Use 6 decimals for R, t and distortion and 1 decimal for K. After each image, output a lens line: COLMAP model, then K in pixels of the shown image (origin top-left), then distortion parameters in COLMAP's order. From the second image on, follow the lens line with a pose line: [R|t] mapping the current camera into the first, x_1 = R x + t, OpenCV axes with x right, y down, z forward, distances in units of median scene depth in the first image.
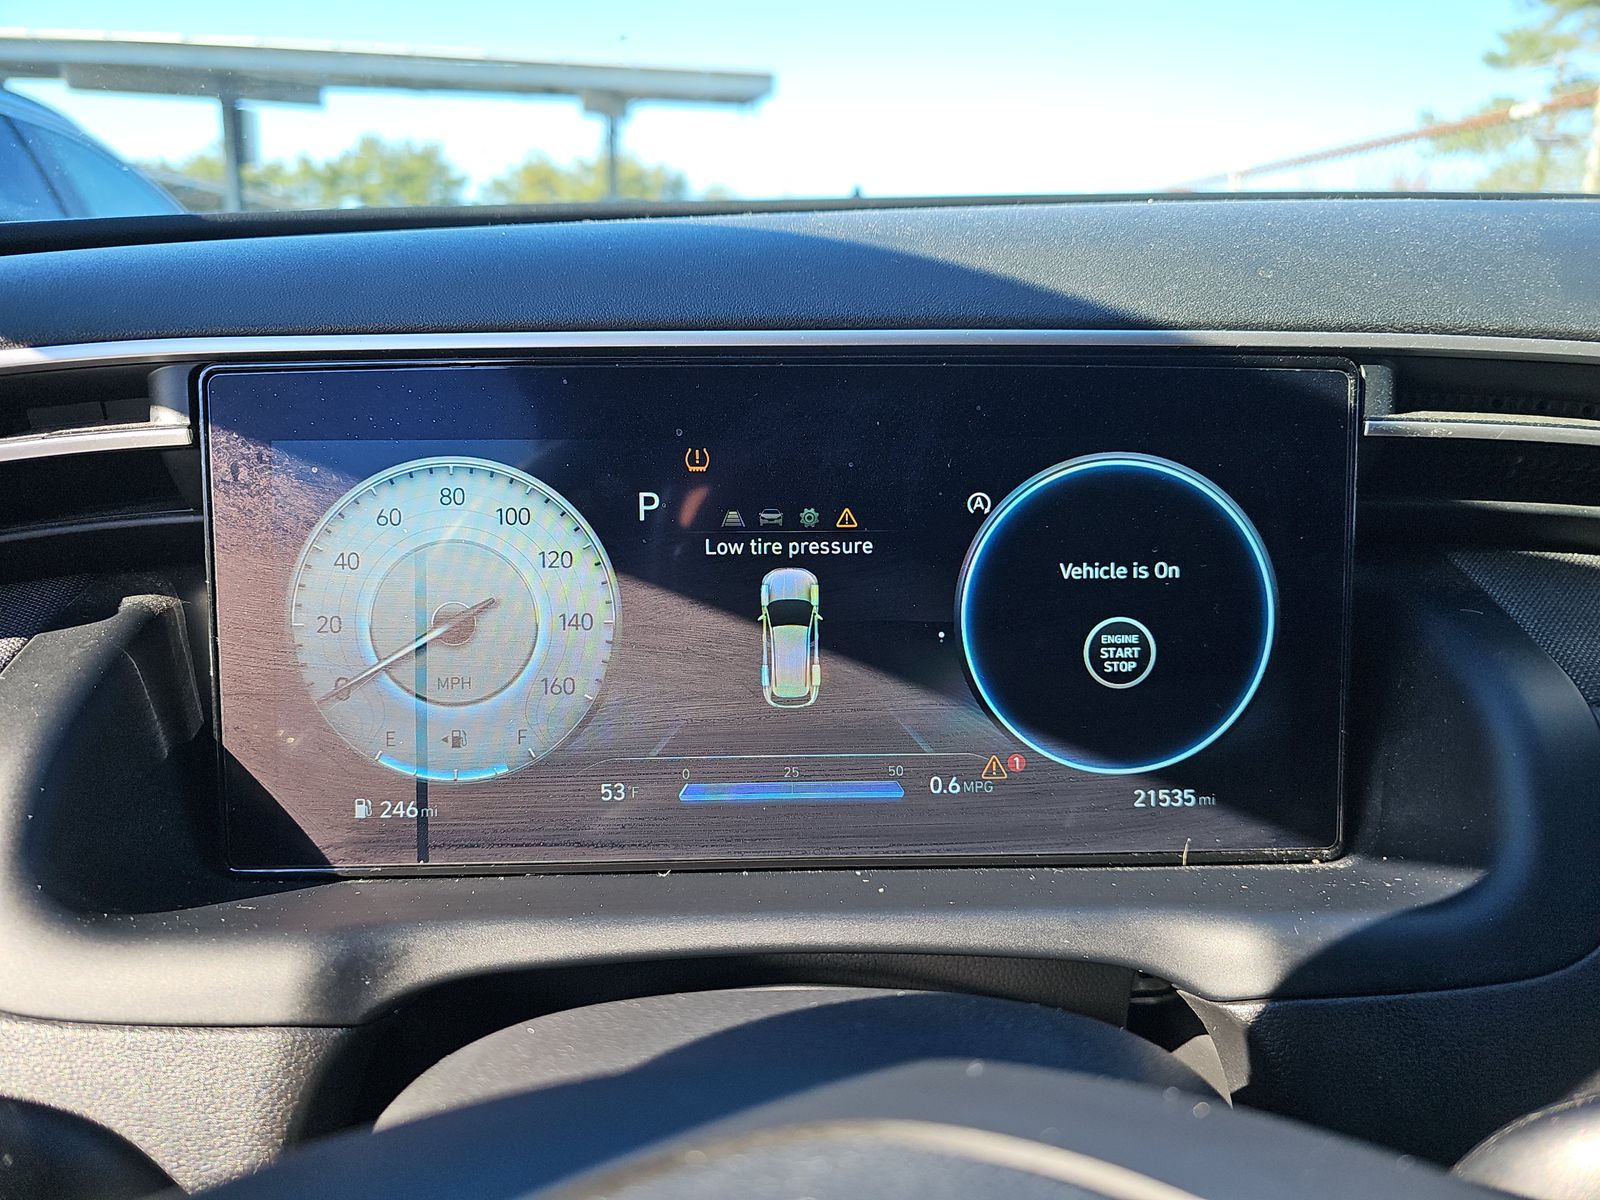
lens RADIAL K [[1078.9, 0, 796.1], [0, 1078.9, 632.6], [0, 0, 1]] dist [0.050893, -0.057121]
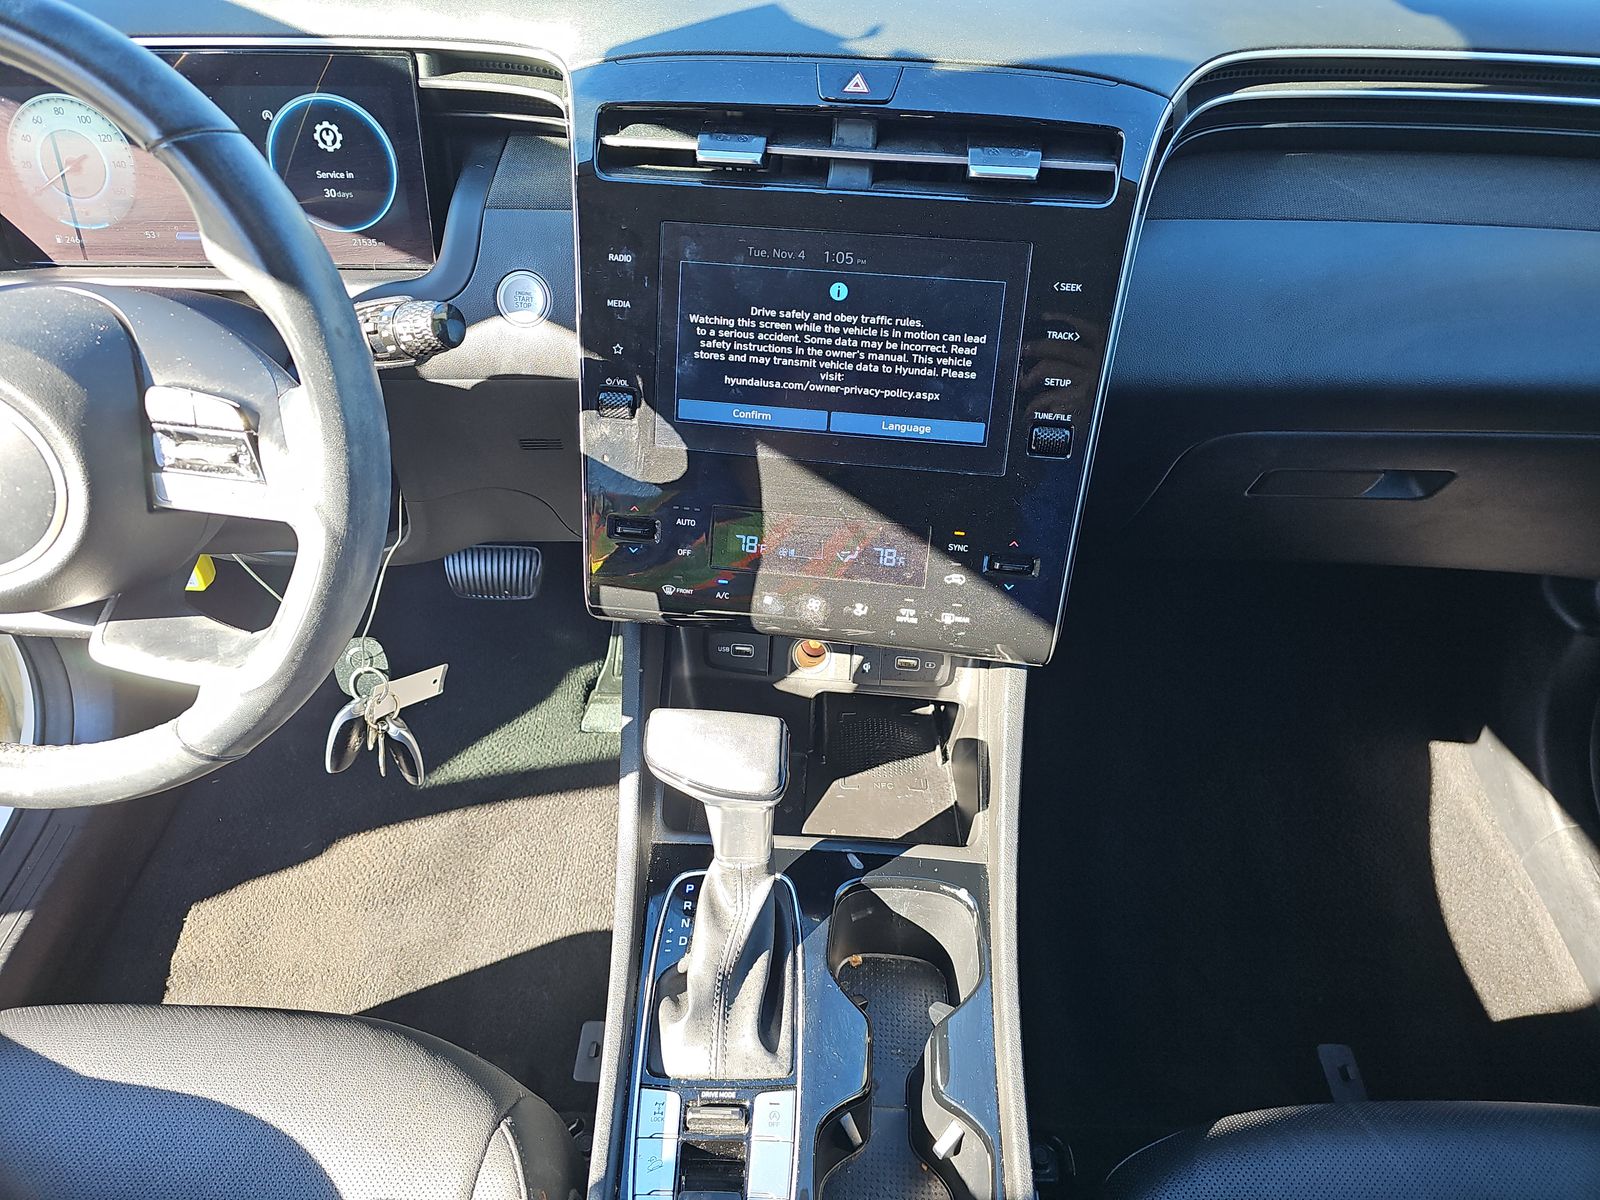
lens RADIAL K [[1078.9, 0, 796.1], [0, 1078.9, 632.6], [0, 0, 1]] dist [0.050893, -0.057121]
pose [[0.999074, 0.033276, -0.027266, 1.489863], [-0.016846, 0.885795, 0.463771, -0.249988], [0.039585, -0.462882, 0.885536, -1.715131]]
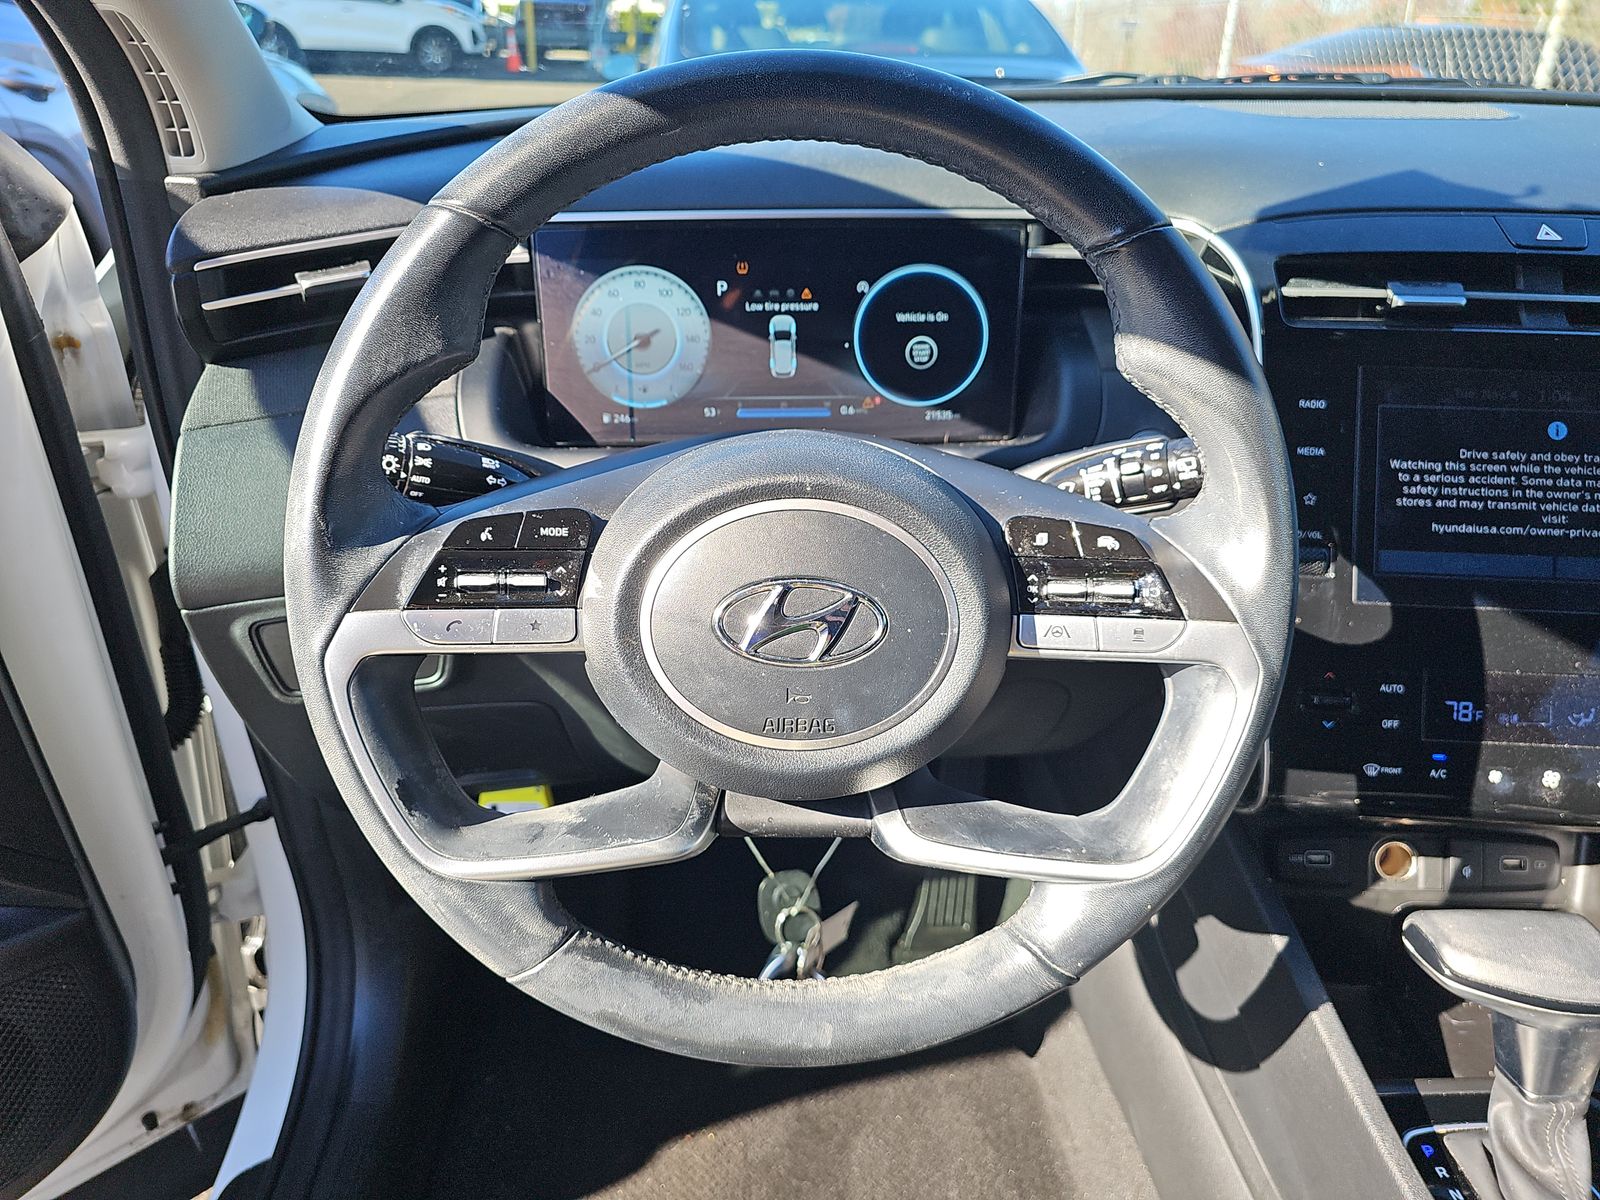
lens RADIAL K [[1140.2, 0, 800.0], [0, 1140.2, 600.0], [0, 0, 1]] dist [0.078669, -0.117719]
pose [[0.999540, -0.005907, 0.029742, -0.045514], [-0.000495, 0.977529, 0.210800, 0.019582], [-0.030319, -0.210717, 0.977077, -1.581035]]
